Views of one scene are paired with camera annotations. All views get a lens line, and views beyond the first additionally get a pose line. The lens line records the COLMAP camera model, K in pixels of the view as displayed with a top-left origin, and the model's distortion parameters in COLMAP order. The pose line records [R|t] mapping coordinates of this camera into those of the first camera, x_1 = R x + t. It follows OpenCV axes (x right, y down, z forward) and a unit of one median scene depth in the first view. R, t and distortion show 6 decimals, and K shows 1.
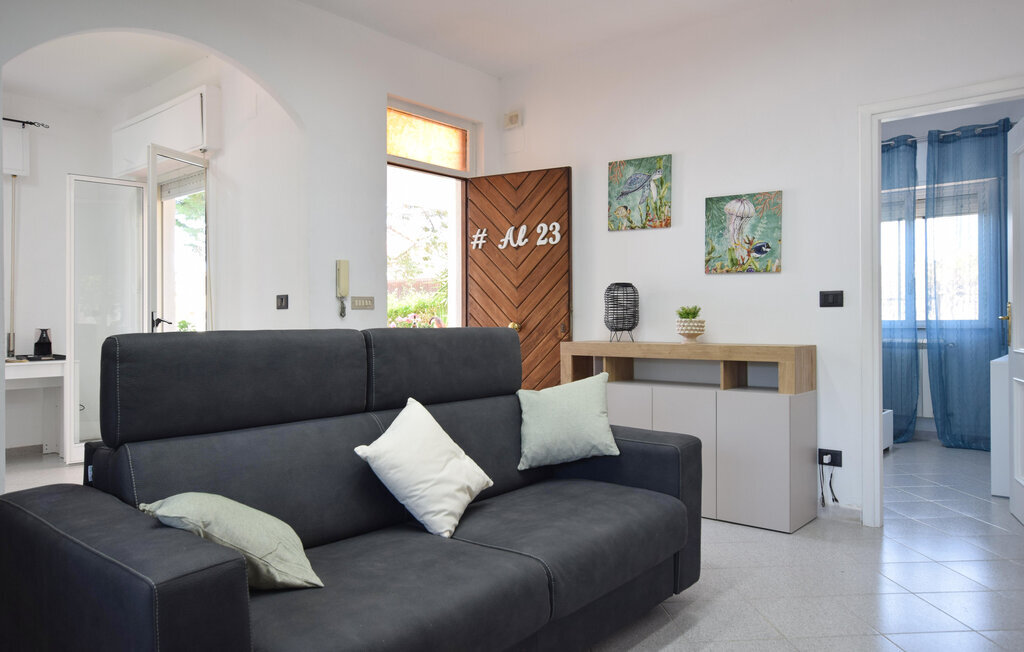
lens RADIAL K [[712.3, 0, 512.0], [0, 712.3, 326.0], [0, 0, 1]] dist [-0.002641, 0.000754]
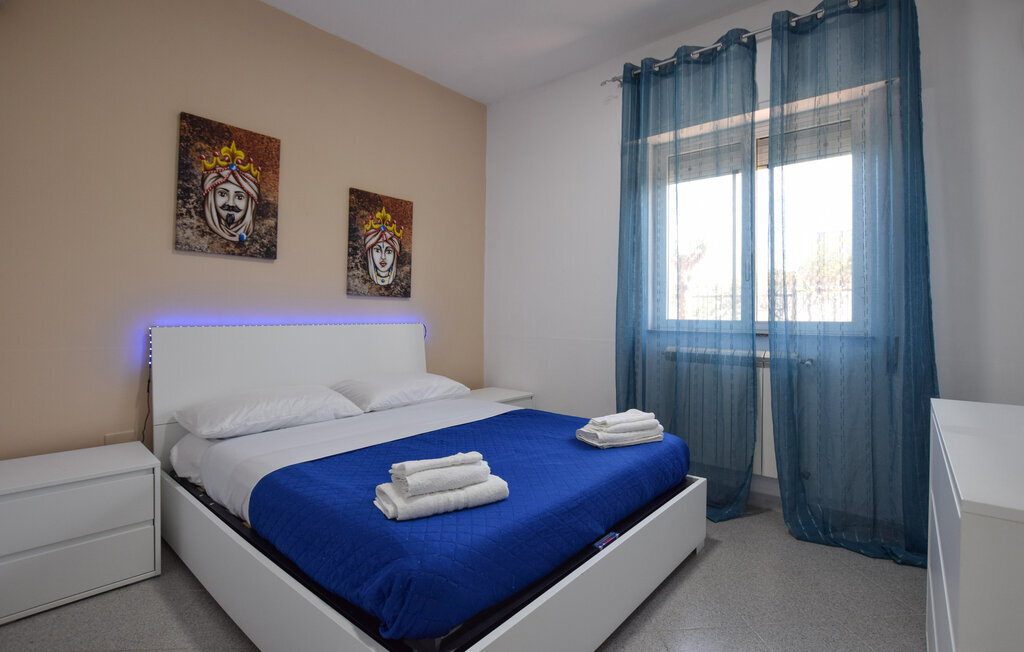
lens RADIAL K [[477.7, 0, 514.2], [0, 477.7, 314.9], [0, 0, 1]] dist [-0.030669, -0.000018]
pose [[0.999789, 0.020422, 0.002247, 0.357610], [-0.020385, 0.999669, -0.015724, -0.002643], [-0.002567, 0.015675, 0.999874, 0.586621]]
